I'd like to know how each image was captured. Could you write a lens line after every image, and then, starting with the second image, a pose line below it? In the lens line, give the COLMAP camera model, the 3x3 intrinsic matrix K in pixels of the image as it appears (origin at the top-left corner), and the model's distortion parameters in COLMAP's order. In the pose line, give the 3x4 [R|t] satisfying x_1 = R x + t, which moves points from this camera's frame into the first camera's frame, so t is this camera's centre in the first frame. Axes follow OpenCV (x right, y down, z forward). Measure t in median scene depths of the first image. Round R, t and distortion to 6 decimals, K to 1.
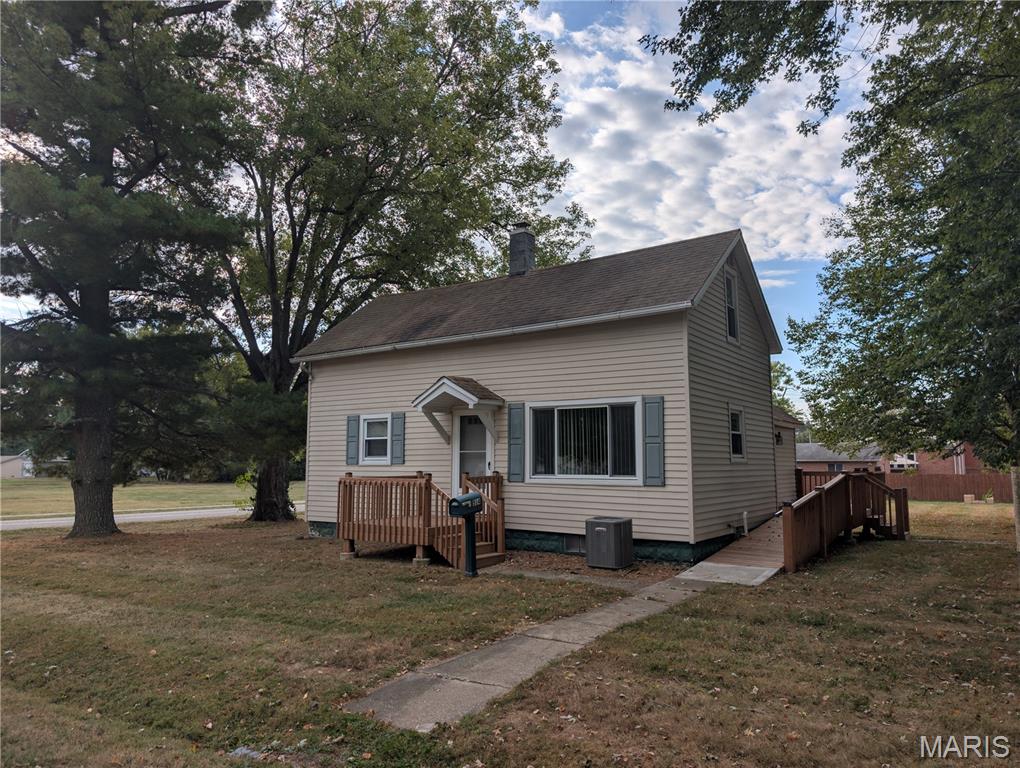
lens RADIAL K [[739.3, 0, 507.3], [0, 739.3, 389.5], [0, 0, 1]] dist [0.025834, -0.012059]
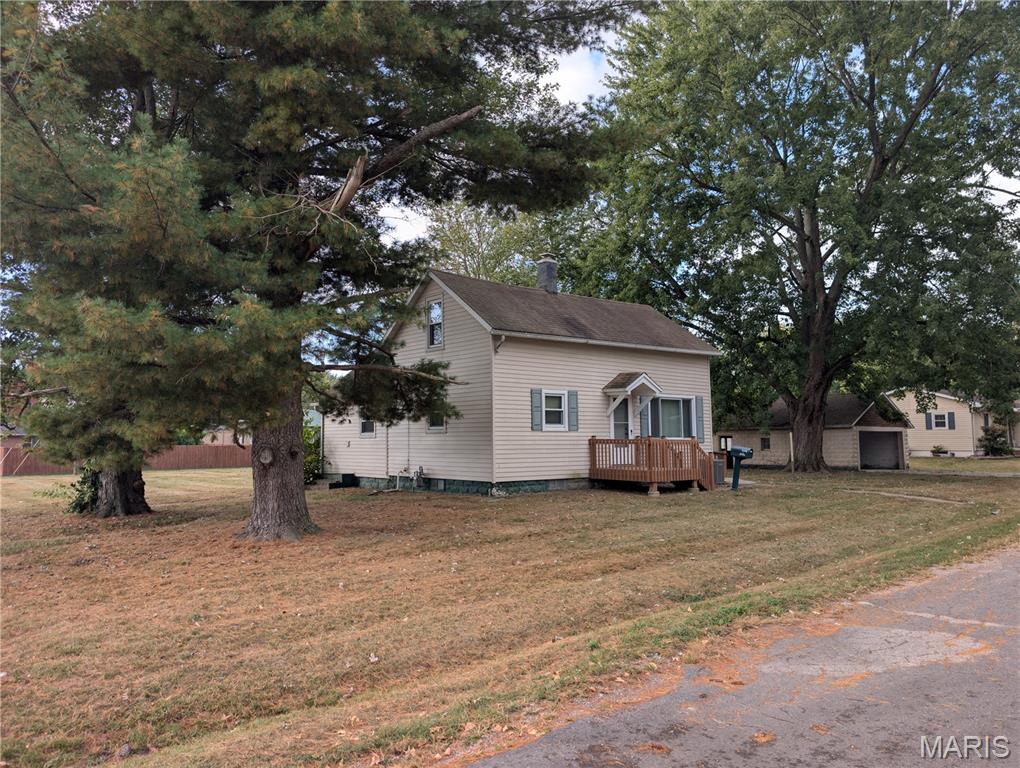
lens RADIAL K [[739.3, 0, 507.9], [0, 739.3, 382.9], [0, 0, 1]] dist [0.025834, -0.012059]
pose [[0.260164, 0.069870, 0.963033, -1.620639], [-0.089190, 0.994853, -0.048084, 0.102401], [-0.961436, -0.073383, 0.265056, 0.872003]]
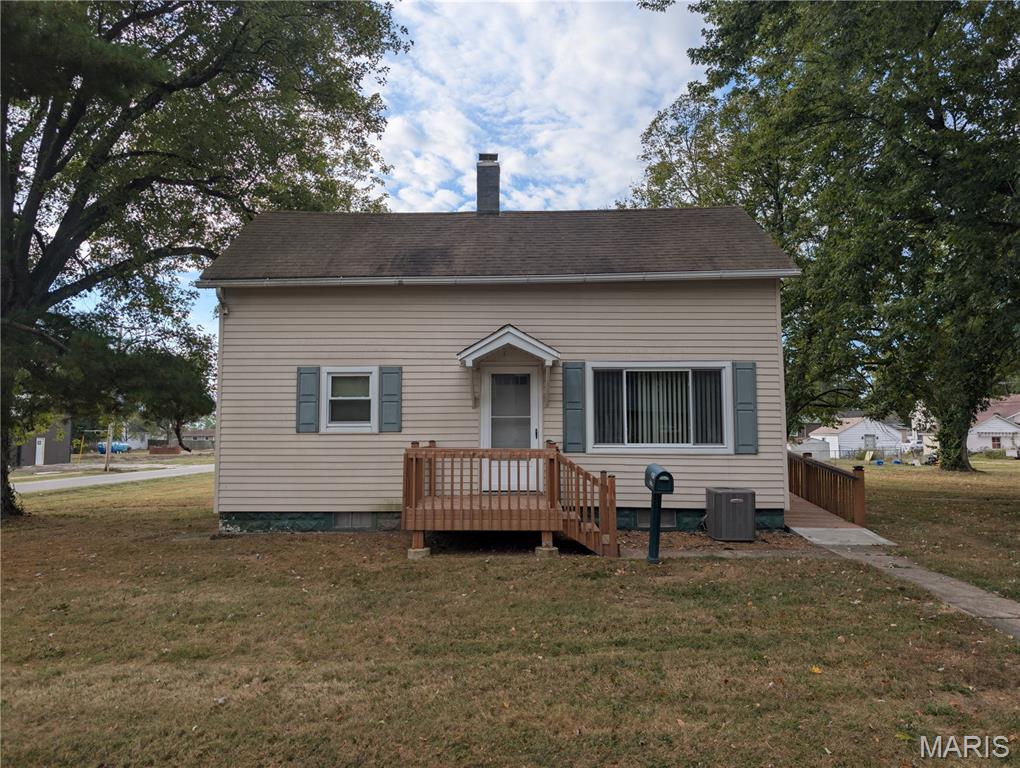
lens RADIAL K [[739.3, 0, 509.9], [0, 739.3, 377.1], [0, 0, 1]] dist [0.025834, -0.012059]
pose [[0.834097, 0.042923, 0.549945, -0.534807], [-0.054360, 0.998511, 0.004513, 0.037021], [-0.548932, -0.033659, 0.835189, 0.318528]]
